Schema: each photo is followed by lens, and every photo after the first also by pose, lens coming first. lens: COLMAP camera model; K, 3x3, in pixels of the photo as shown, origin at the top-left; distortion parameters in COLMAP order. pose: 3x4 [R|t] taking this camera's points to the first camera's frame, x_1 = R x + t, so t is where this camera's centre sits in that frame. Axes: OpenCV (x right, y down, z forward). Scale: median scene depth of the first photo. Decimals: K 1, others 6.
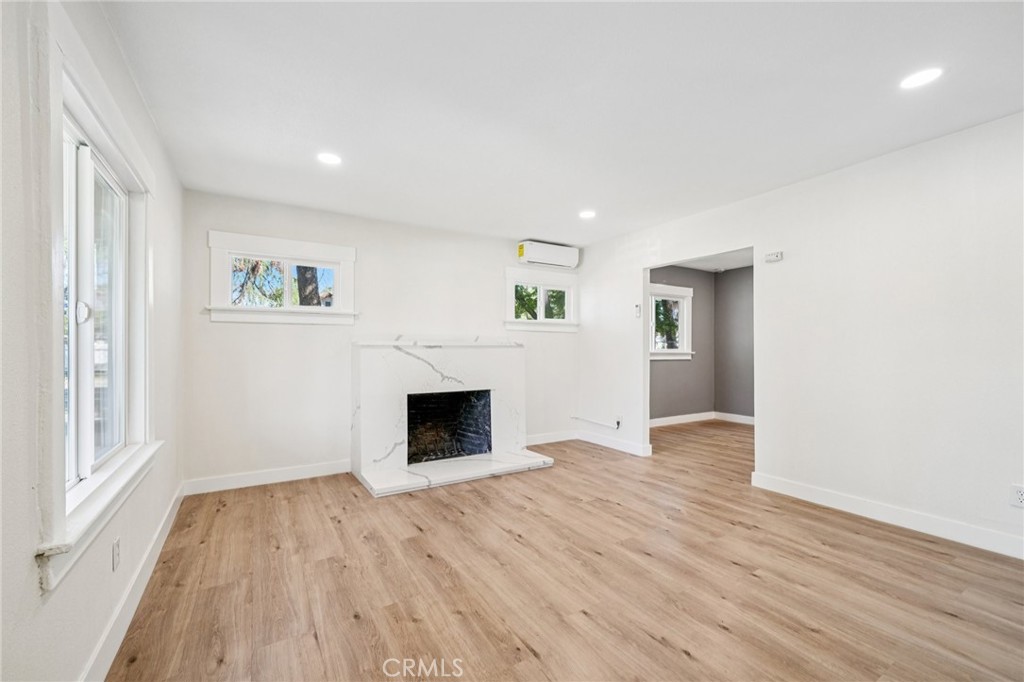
lens RADIAL K [[415.4, 0, 510.0], [0, 415.4, 348.2], [0, 0, 1]] dist [-0.001284, -0.000019]
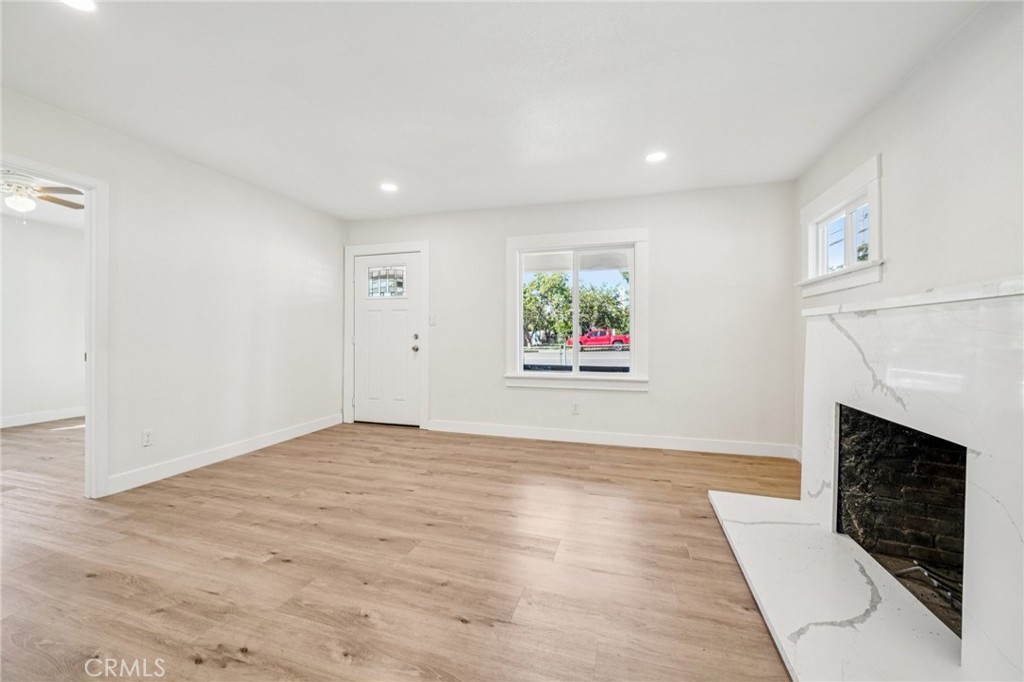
lens RADIAL K [[411.8, 0, 500.8], [0, 411.8, 331.1], [0, 0, 1]] dist [-0.000595, -0.000100]
pose [[-0.754412, -0.001710, -0.656399, 0.476893], [0.002832, 0.999979, -0.005860, 0.020368], [0.656395, -0.006280, -0.754391, 1.205938]]
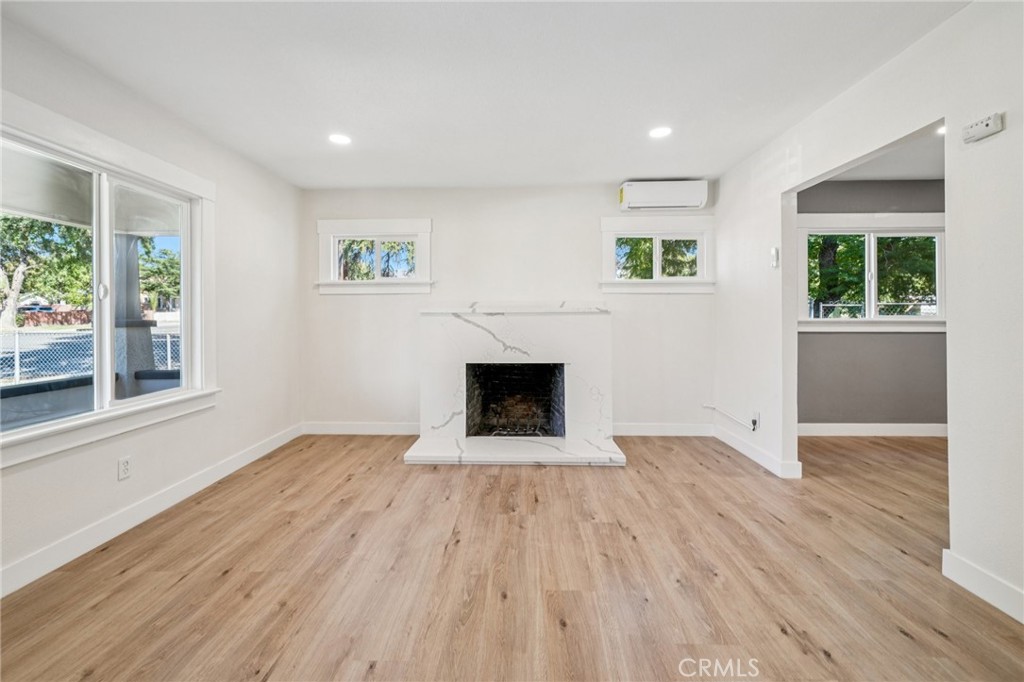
lens RADIAL K [[423.8, 0, 510.6], [0, 423.8, 317.0], [0, 0, 1]] dist [-0.002000, 0.000646]
pose [[0.838078, -0.002677, -0.545543, 0.406765], [0.004633, 0.999987, 0.002211, 0.001585], [0.545530, -0.004381, 0.838080, 0.248923]]
